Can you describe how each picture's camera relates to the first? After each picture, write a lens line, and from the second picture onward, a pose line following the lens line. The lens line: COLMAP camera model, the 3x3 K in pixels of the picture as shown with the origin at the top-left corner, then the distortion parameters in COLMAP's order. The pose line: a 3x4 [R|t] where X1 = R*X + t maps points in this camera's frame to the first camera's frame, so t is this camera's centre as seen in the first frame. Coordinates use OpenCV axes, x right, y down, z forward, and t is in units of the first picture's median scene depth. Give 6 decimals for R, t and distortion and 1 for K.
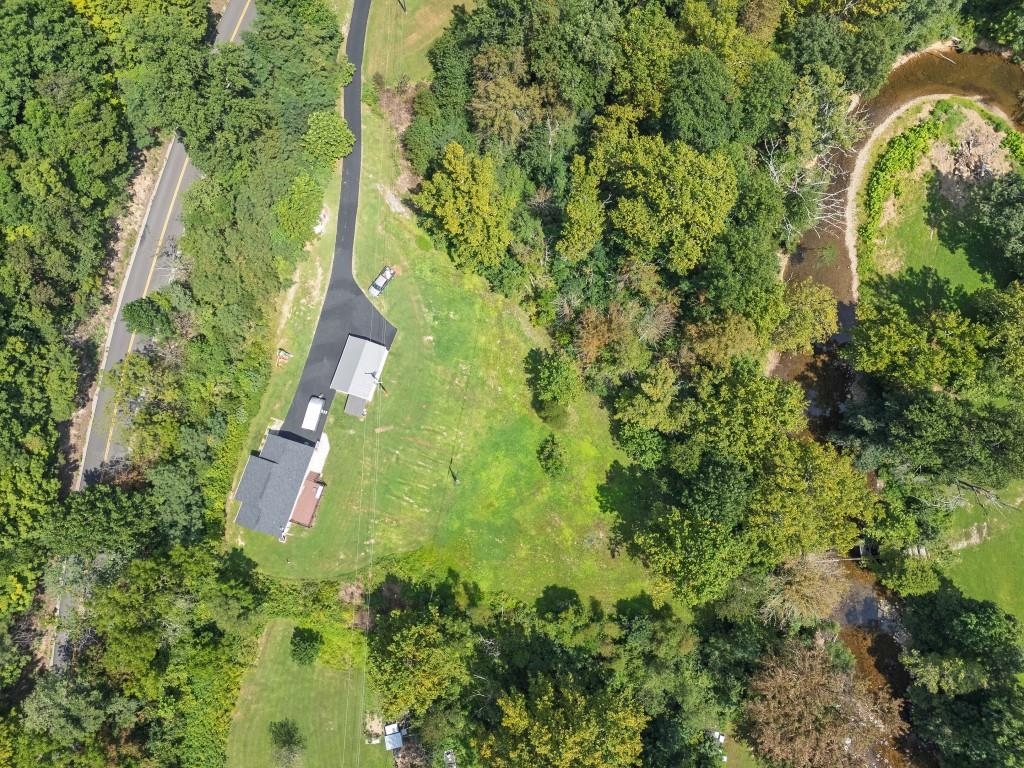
lens RADIAL K [[754.5, 0, 509.5], [0, 754.5, 385.4], [0, 0, 1]] dist [0.079296, -0.067727]
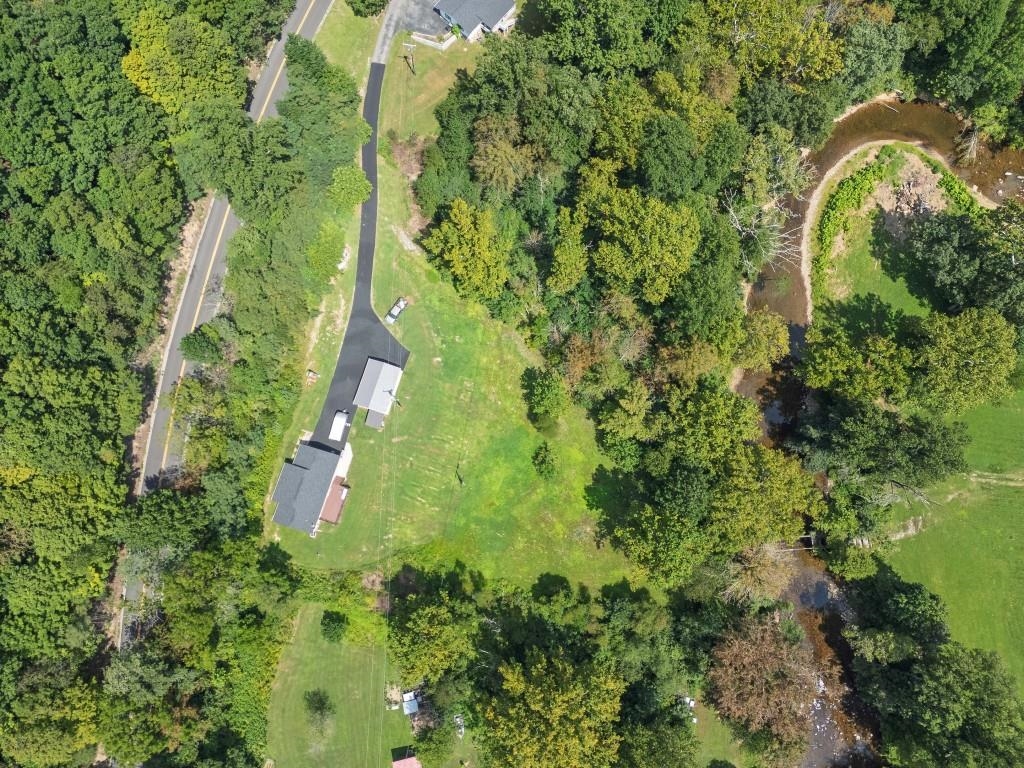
lens RADIAL K [[754.5, 0, 510.6], [0, 754.5, 385.5], [0, 0, 1]] dist [0.079296, -0.067727]
pose [[0.999972, -0.007235, -0.002050, 0.007228], [0.007241, 0.999968, 0.003268, -0.028243], [0.002026, -0.003283, 0.999993, -0.163446]]
